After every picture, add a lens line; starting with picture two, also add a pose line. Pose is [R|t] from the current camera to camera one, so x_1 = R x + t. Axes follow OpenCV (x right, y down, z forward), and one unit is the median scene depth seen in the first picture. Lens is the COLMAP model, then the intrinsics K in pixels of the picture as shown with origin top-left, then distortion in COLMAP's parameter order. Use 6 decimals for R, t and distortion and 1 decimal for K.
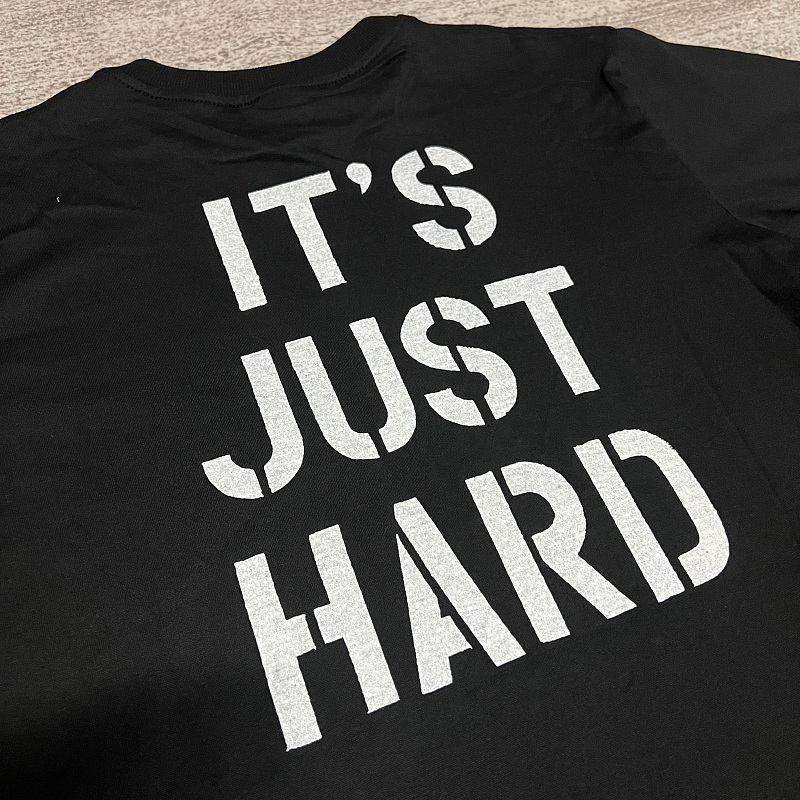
lens RADIAL K [[806.8, 0, 398.7], [0, 806.8, 404.1], [0, 0, 1]] dist [-0.005554, 0.000000]
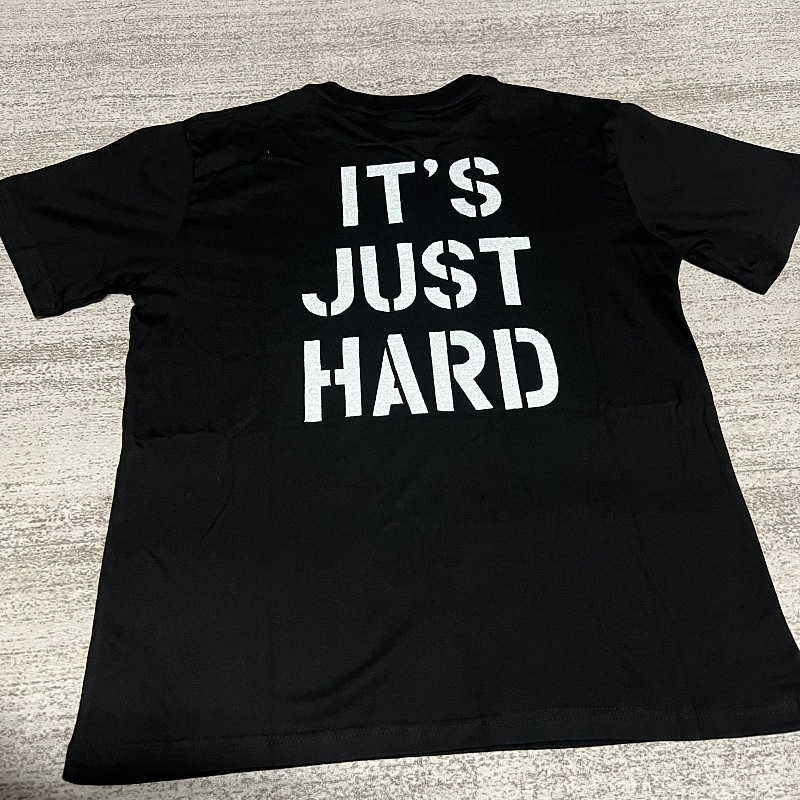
lens RADIAL K [[806.8, 0, 399.1], [0, 806.8, 405.1], [0, 0, 1]] dist [-0.005554, 0.000000]
pose [[0.950313, 0.228304, -0.211619, 0.414401], [-0.226398, 0.973458, 0.033530, 0.195488], [0.213657, 0.016046, 0.976777, -0.791194]]
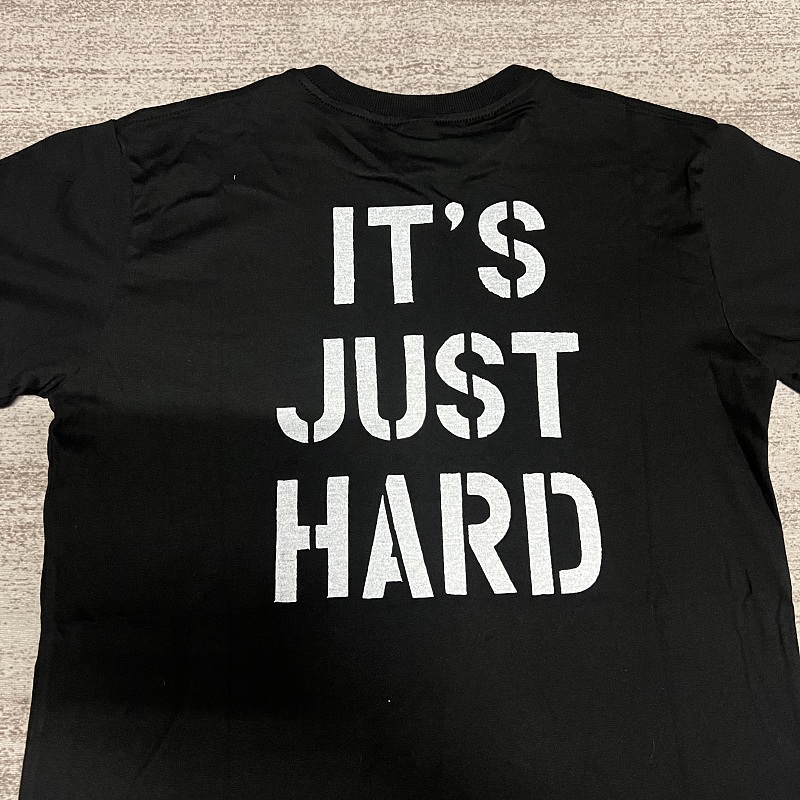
lens RADIAL K [[806.8, 0, 402.8], [0, 806.8, 399.9], [0, 0, 1]] dist [-0.005554, 0.000000]
pose [[0.940221, 0.317161, -0.124067, 0.142764], [-0.276768, 0.923872, 0.264310, -0.361619], [0.198451, -0.214172, 0.956424, -0.353161]]
